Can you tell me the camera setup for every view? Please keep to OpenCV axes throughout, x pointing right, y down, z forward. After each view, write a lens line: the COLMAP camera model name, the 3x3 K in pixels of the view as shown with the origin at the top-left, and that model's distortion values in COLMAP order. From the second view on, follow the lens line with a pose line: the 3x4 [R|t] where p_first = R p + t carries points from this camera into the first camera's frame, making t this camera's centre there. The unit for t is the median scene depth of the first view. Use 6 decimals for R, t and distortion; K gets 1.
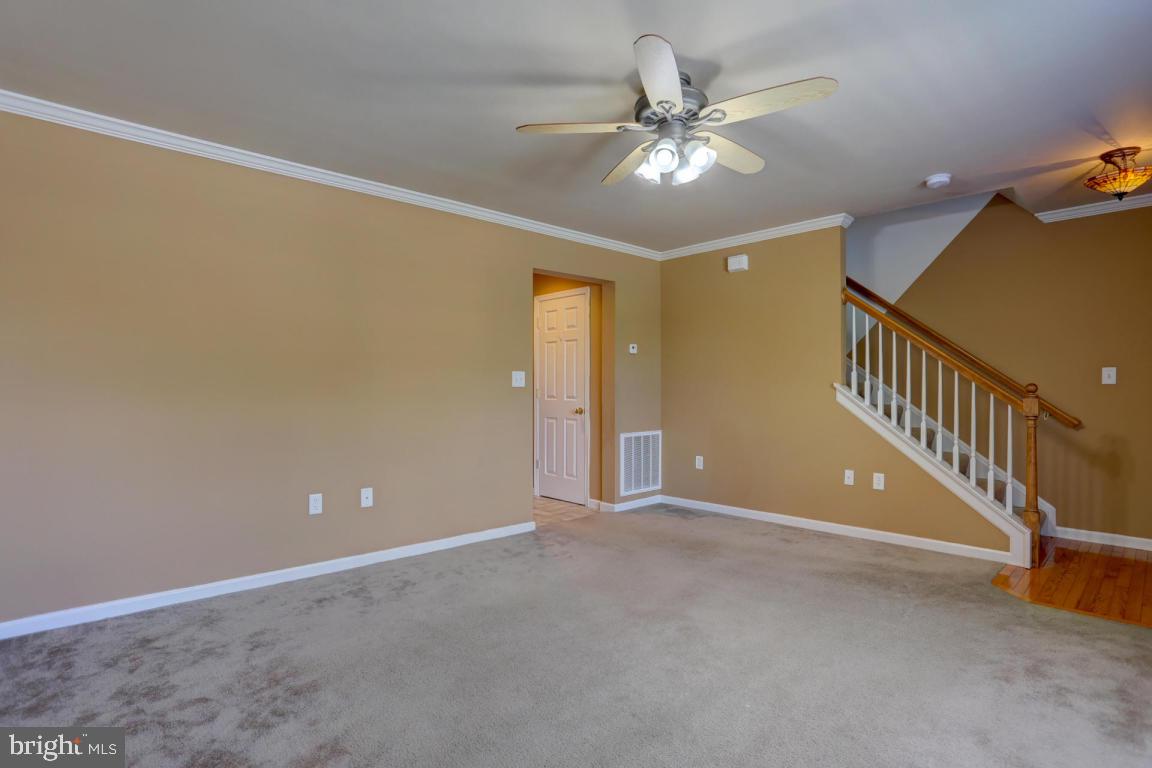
lens RADIAL K [[559.6, 0, 586.1], [0, 559.6, 389.7], [0, 0, 1]] dist [-0.052765, 0.022085]
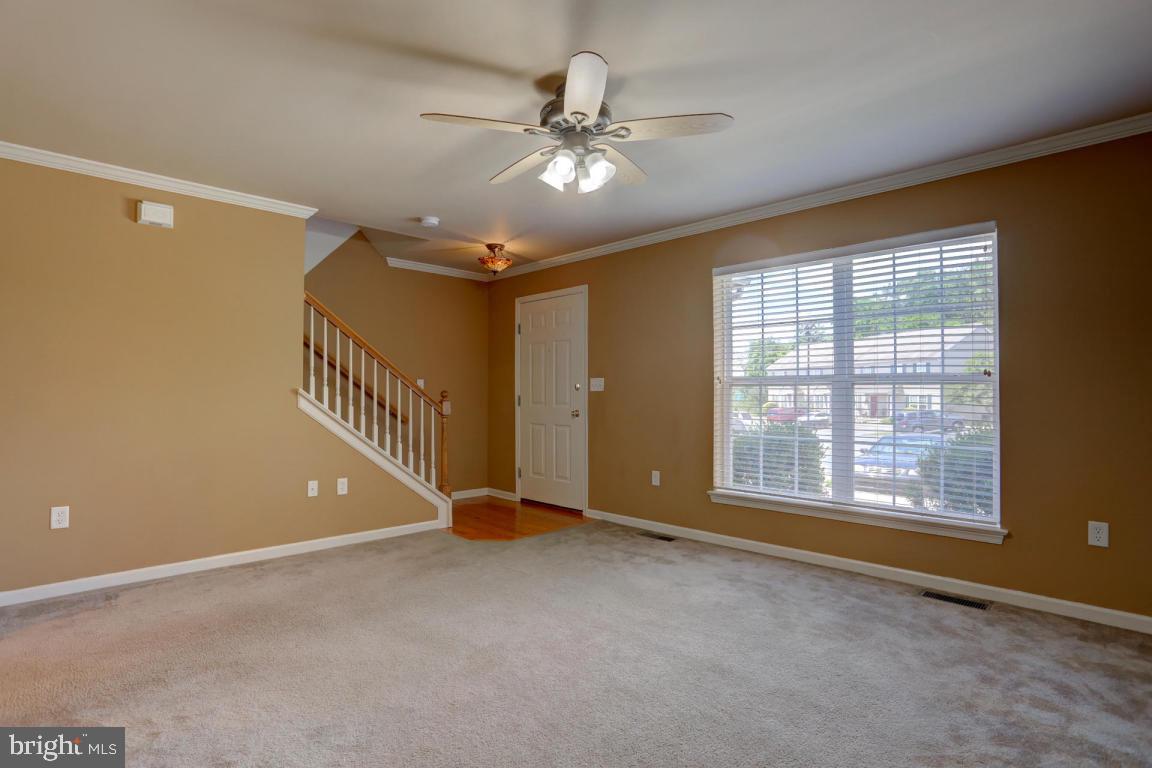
lens RADIAL K [[559.6, 0, 577.0], [0, 559.6, 386.7], [0, 0, 1]] dist [-0.052765, 0.022085]
pose [[0.006429, 0.014515, 0.999874, -0.579344], [0.001824, 0.999893, -0.014527, -0.000647], [-0.999978, 0.001917, 0.006402, 0.675618]]
